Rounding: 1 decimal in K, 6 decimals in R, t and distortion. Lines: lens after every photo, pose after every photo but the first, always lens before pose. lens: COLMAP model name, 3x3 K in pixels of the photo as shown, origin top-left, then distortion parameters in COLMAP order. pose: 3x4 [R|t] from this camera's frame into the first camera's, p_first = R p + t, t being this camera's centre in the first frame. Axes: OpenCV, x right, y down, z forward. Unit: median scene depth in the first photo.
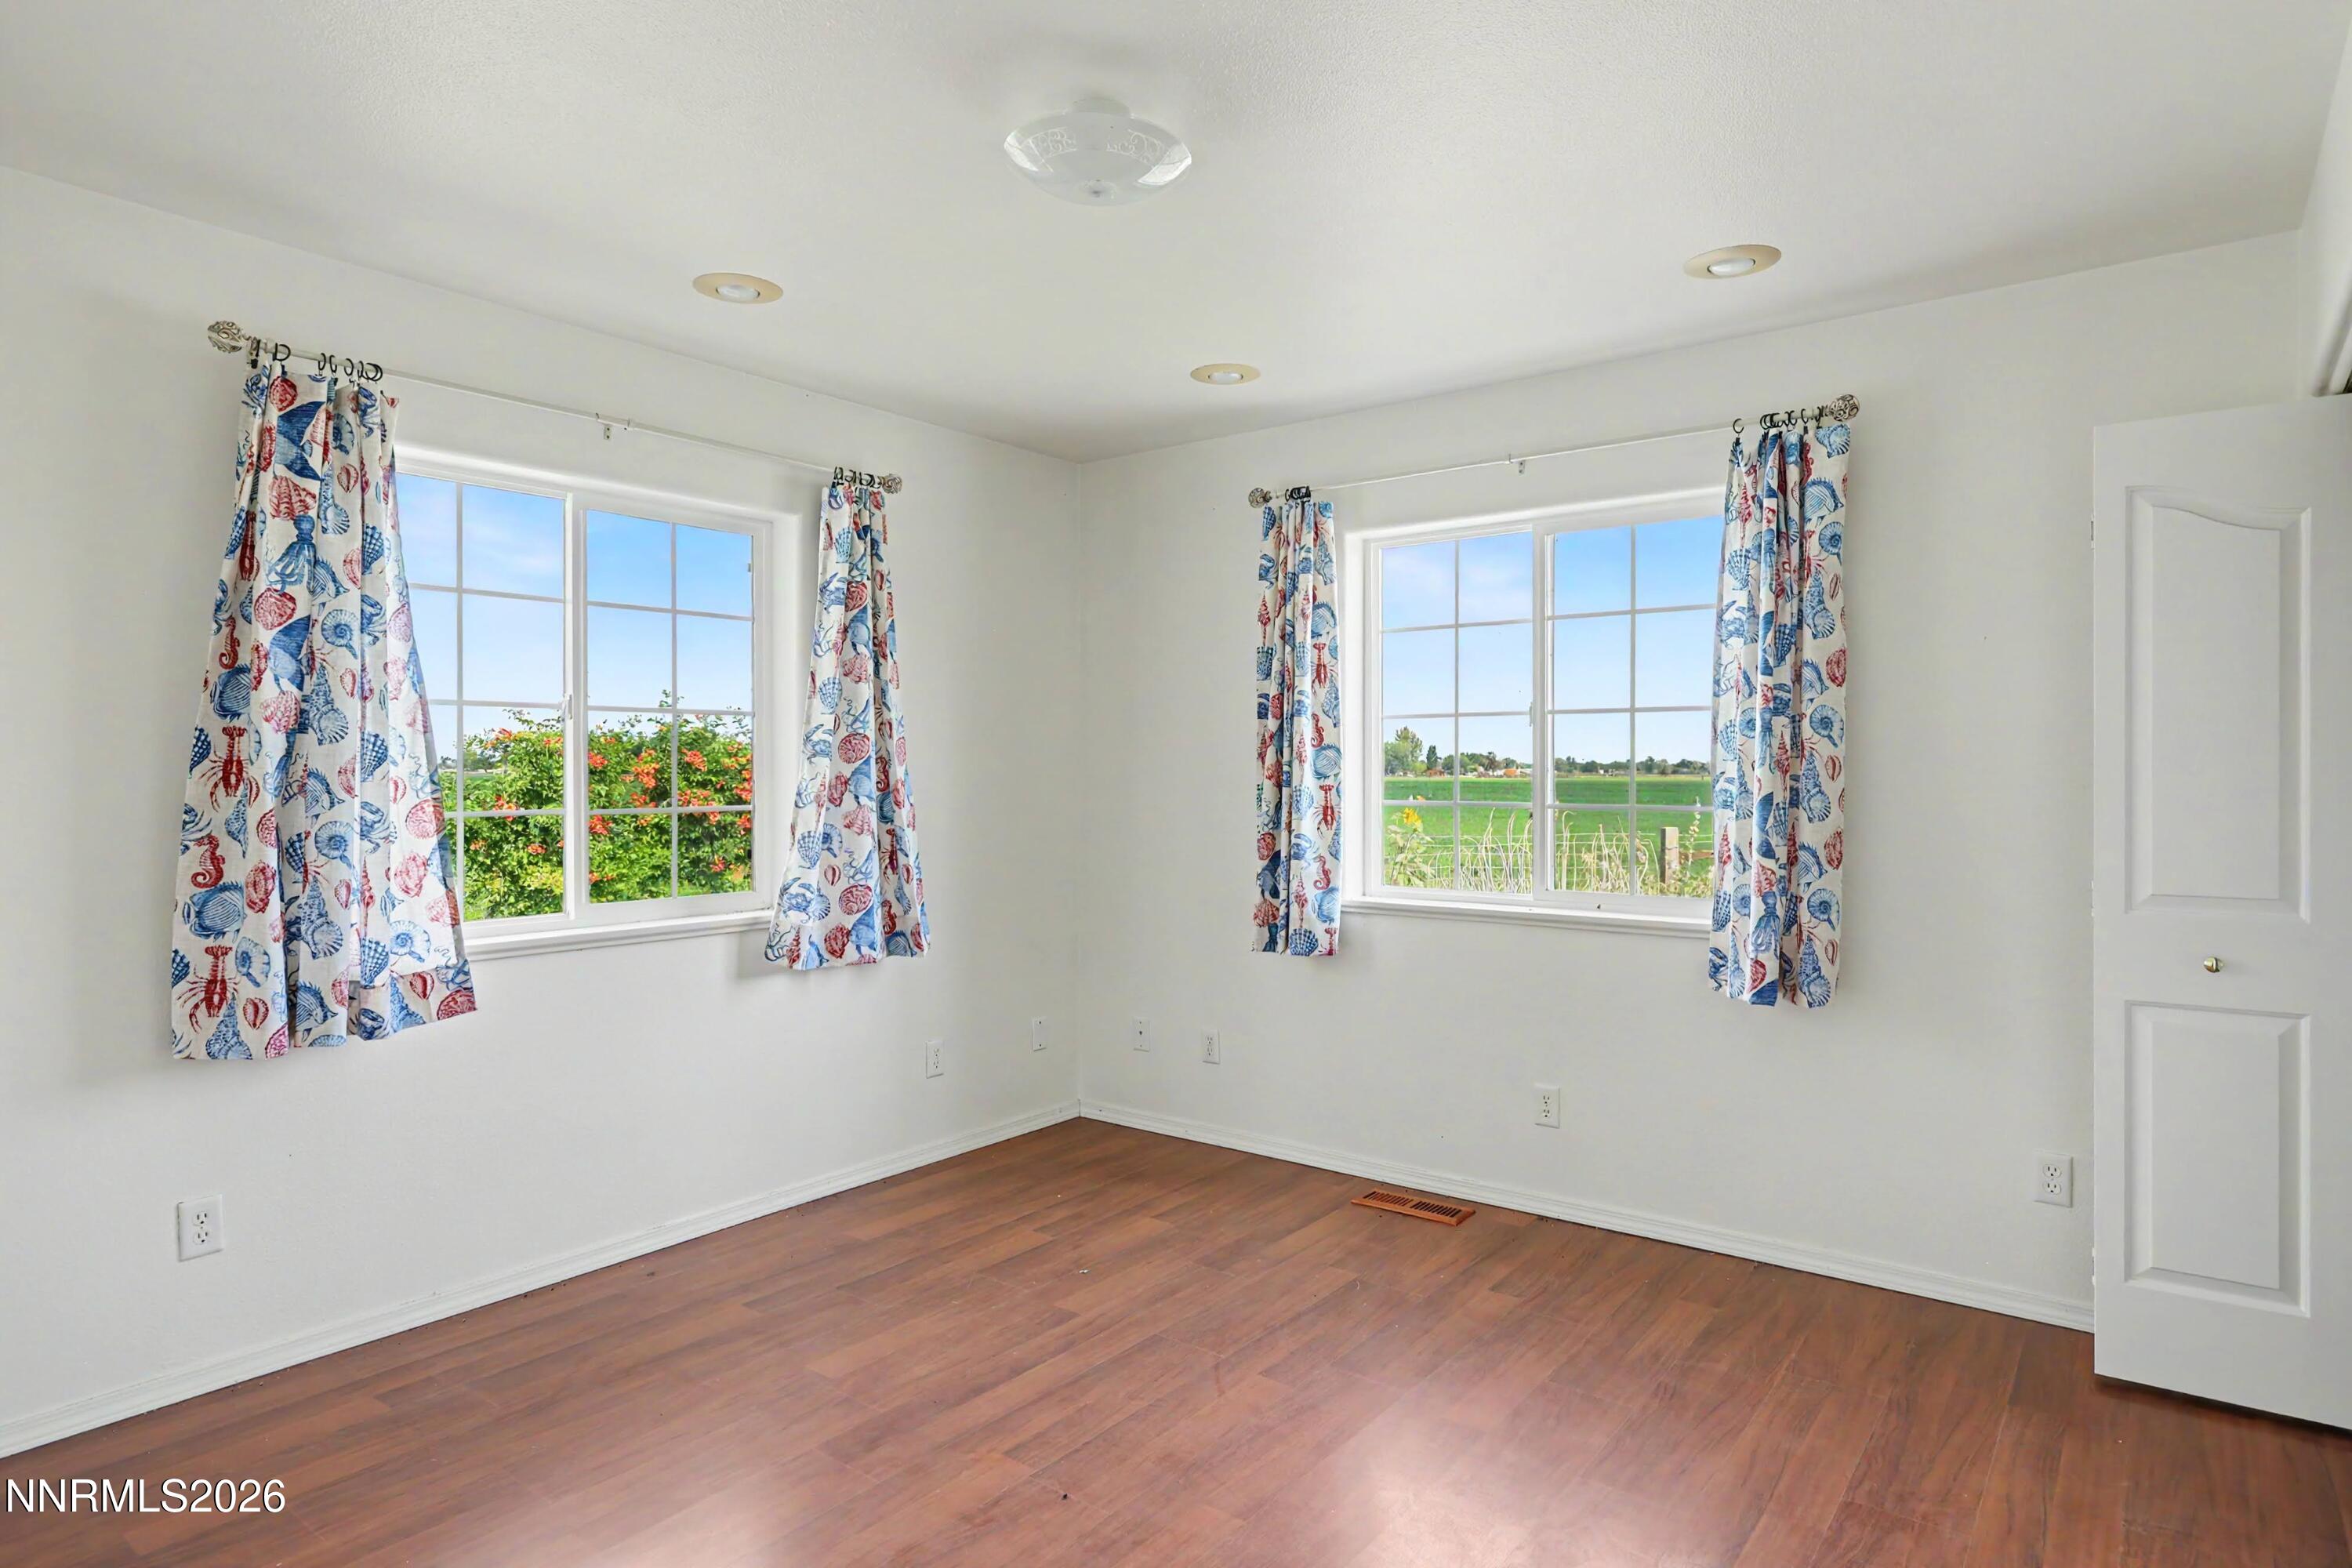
lens RADIAL K [[1298.8, 0, 1164.2], [0, 1298.8, 785.8], [0, 0, 1]] dist [0.002634, 0.000206]
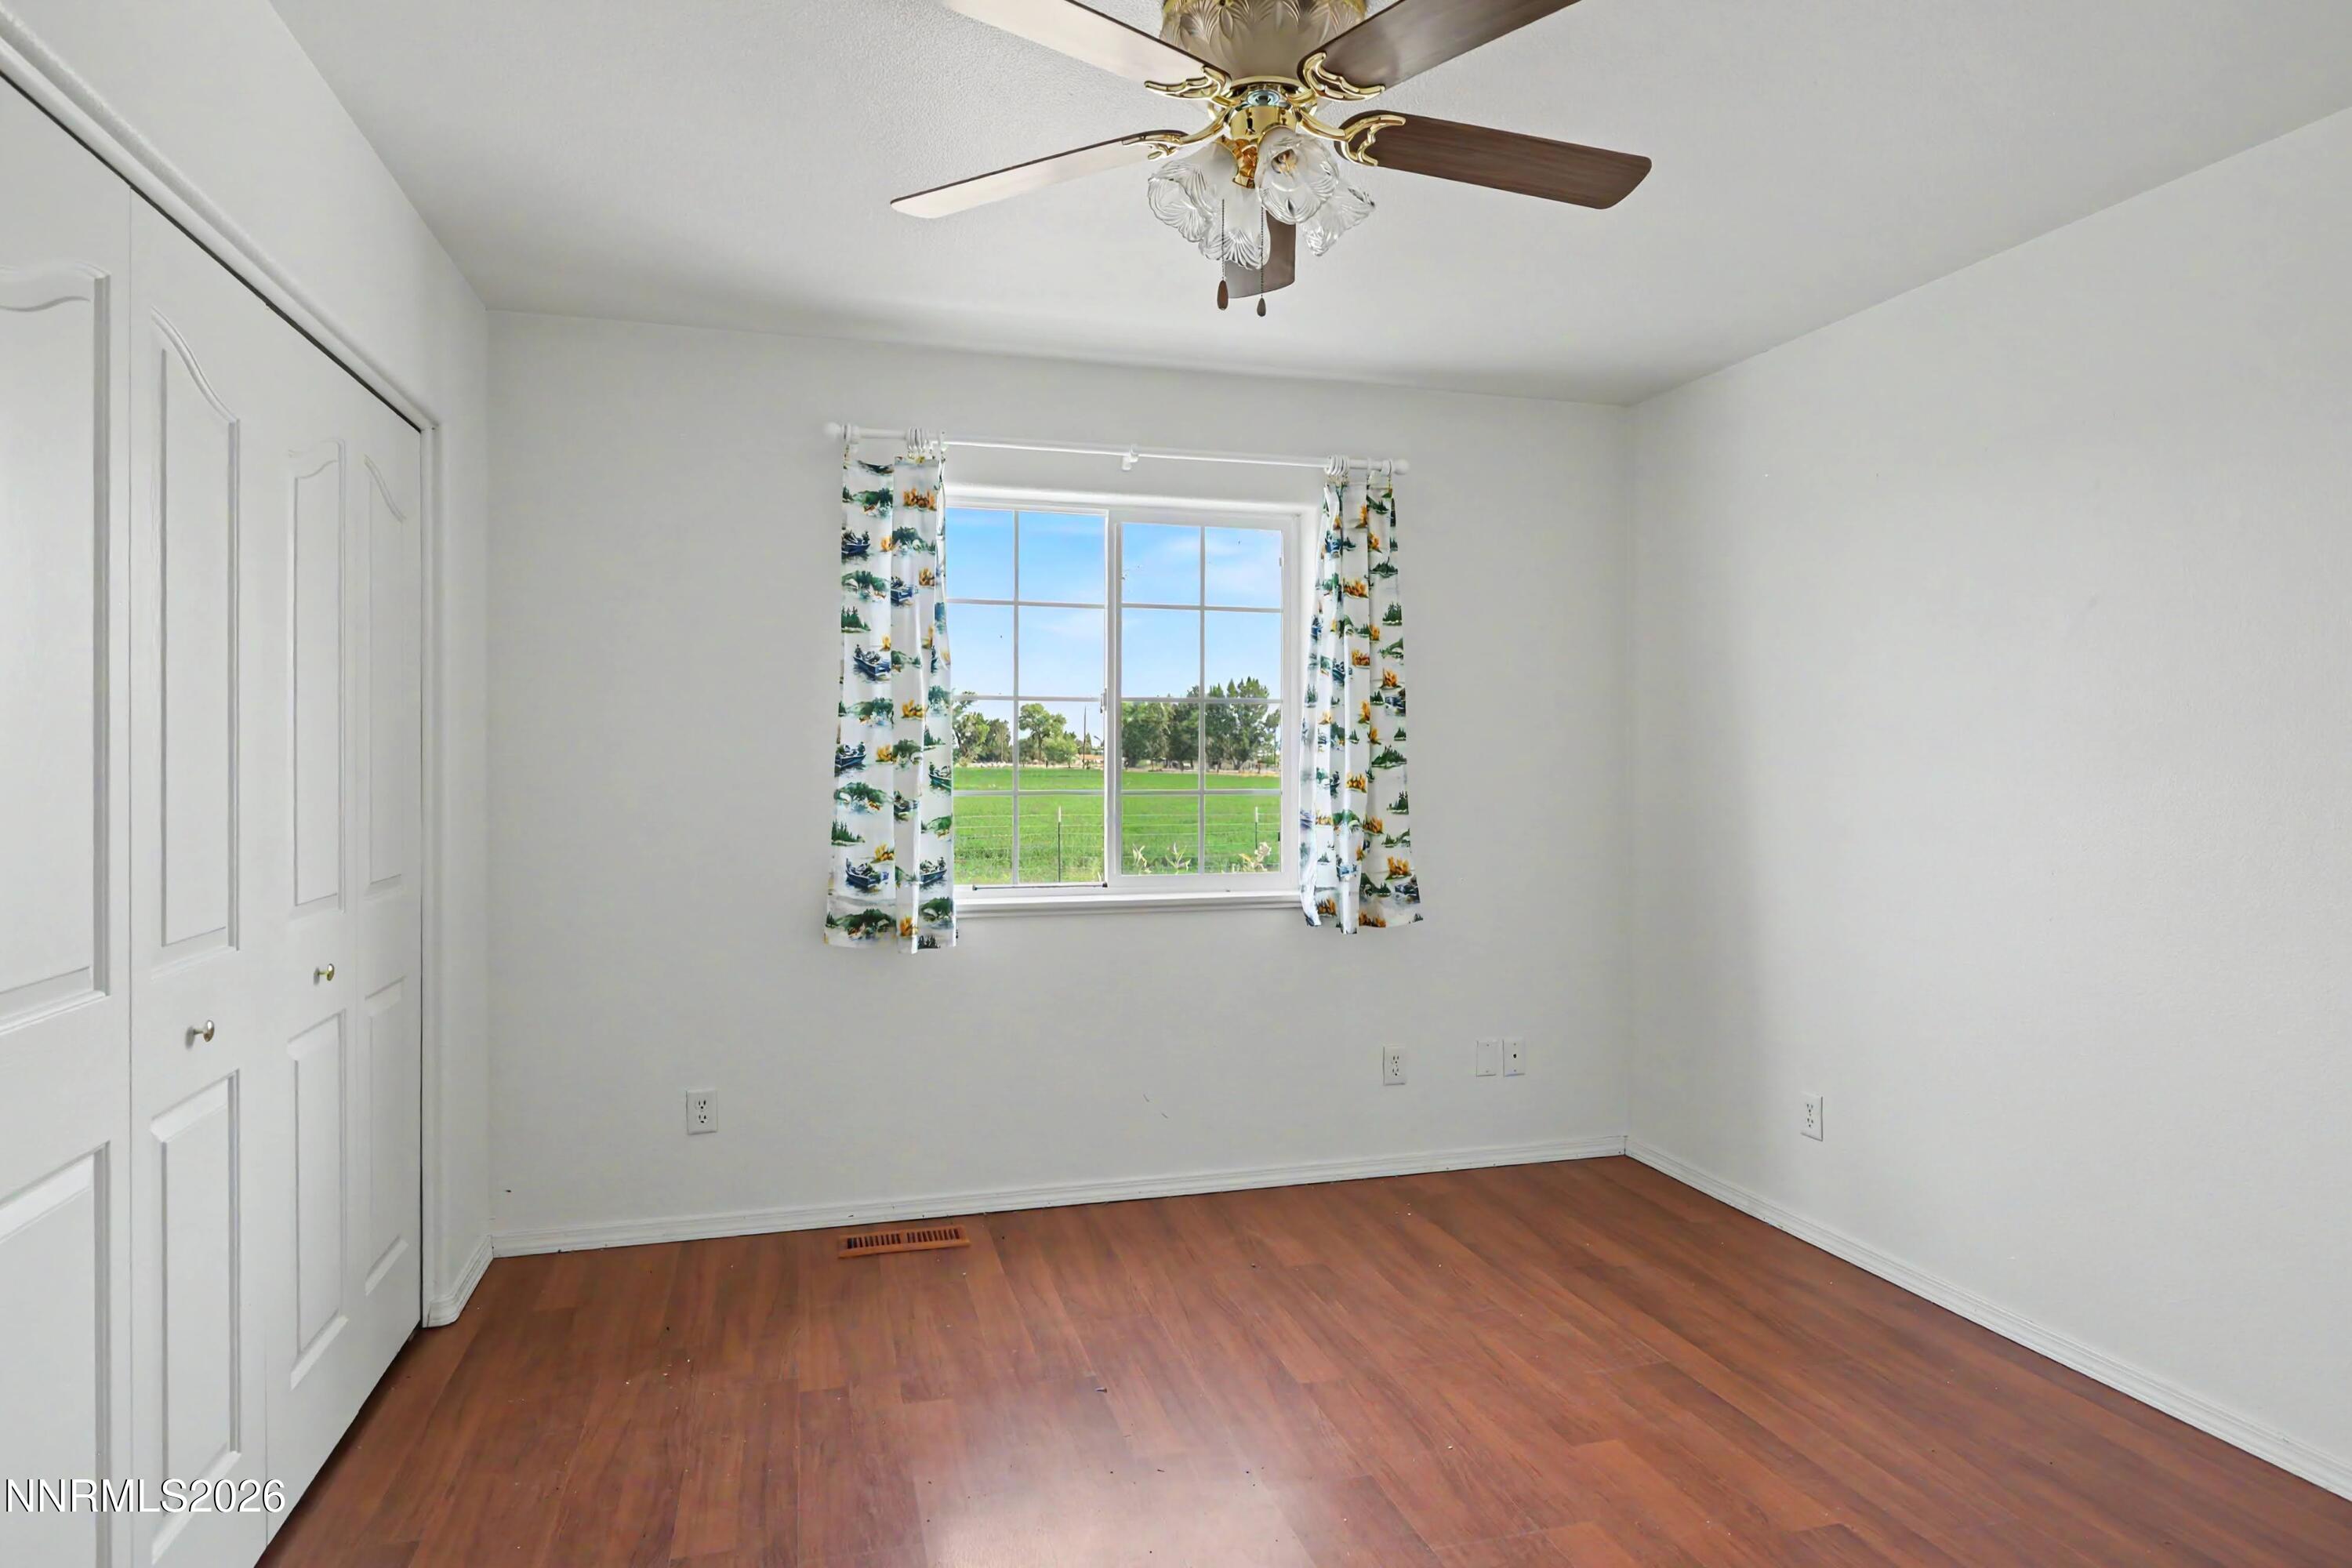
lens RADIAL K [[1298.8, 0, 1168.3], [0, 1298.8, 774.5], [0, 0, 1]] dist [0.002634, 0.000206]
pose [[0.594880, -0.004006, 0.803804, -0.438503], [0.000830, 0.999990, 0.004370, -0.002189], [-0.803814, -0.001932, 0.594878, 0.333954]]
